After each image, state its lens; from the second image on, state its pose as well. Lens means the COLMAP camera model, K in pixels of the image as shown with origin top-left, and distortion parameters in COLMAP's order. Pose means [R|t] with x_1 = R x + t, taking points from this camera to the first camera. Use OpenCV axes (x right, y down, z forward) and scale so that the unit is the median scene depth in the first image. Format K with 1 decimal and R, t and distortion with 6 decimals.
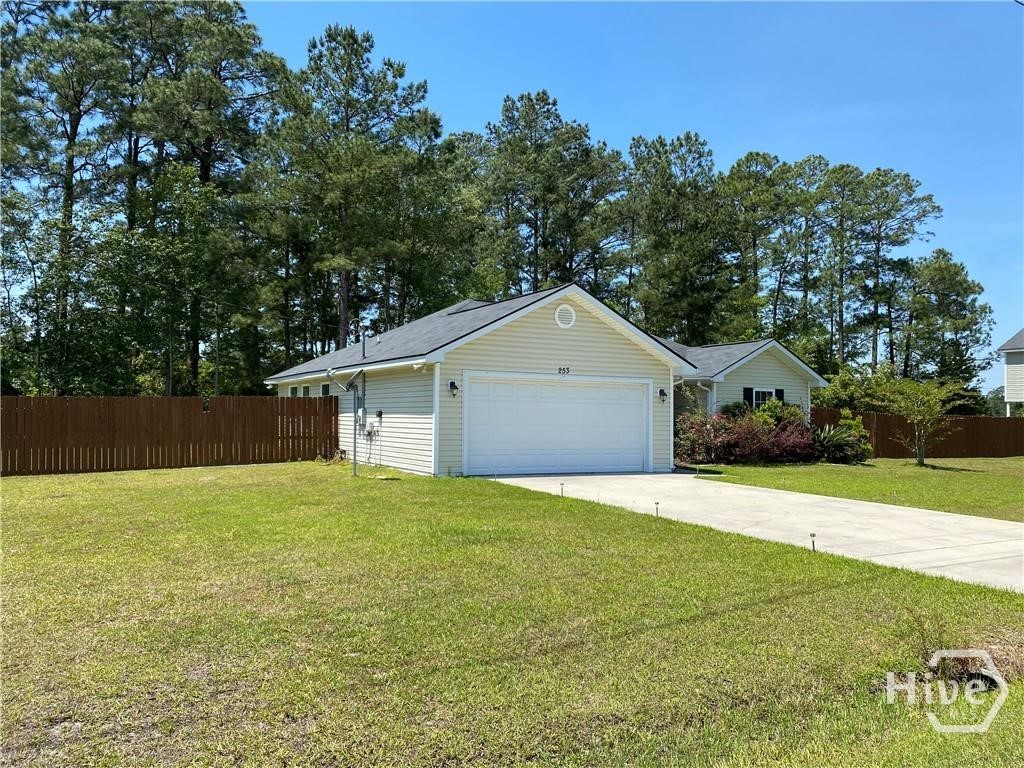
lens RADIAL K [[786.9, 0, 487.1], [0, 786.9, 353.2], [0, 0, 1]] dist [0.003066, 0.301404]
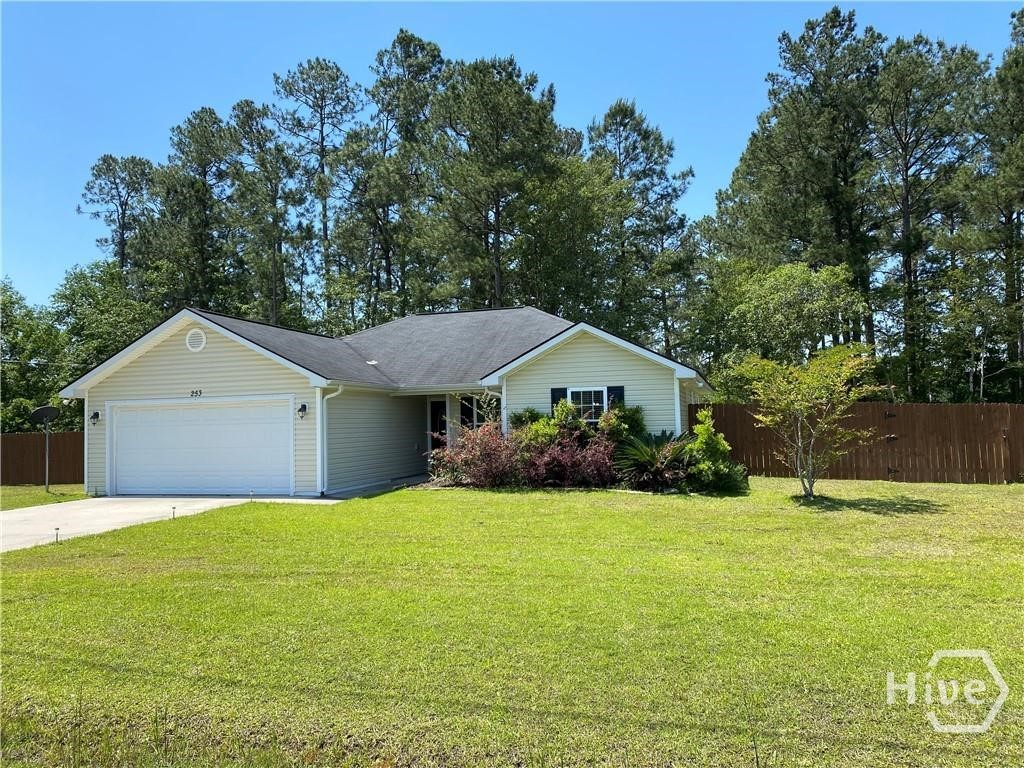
lens RADIAL K [[780.9, 0, 512.0], [0, 780.9, 384.0], [0, 0, 1]] dist [0.003727, -0.000646]
pose [[0.707819, -0.070865, -0.702830, 0.941374], [0.086796, 0.996141, -0.013027, 0.050095], [0.701041, -0.051783, 0.711238, 0.488330]]
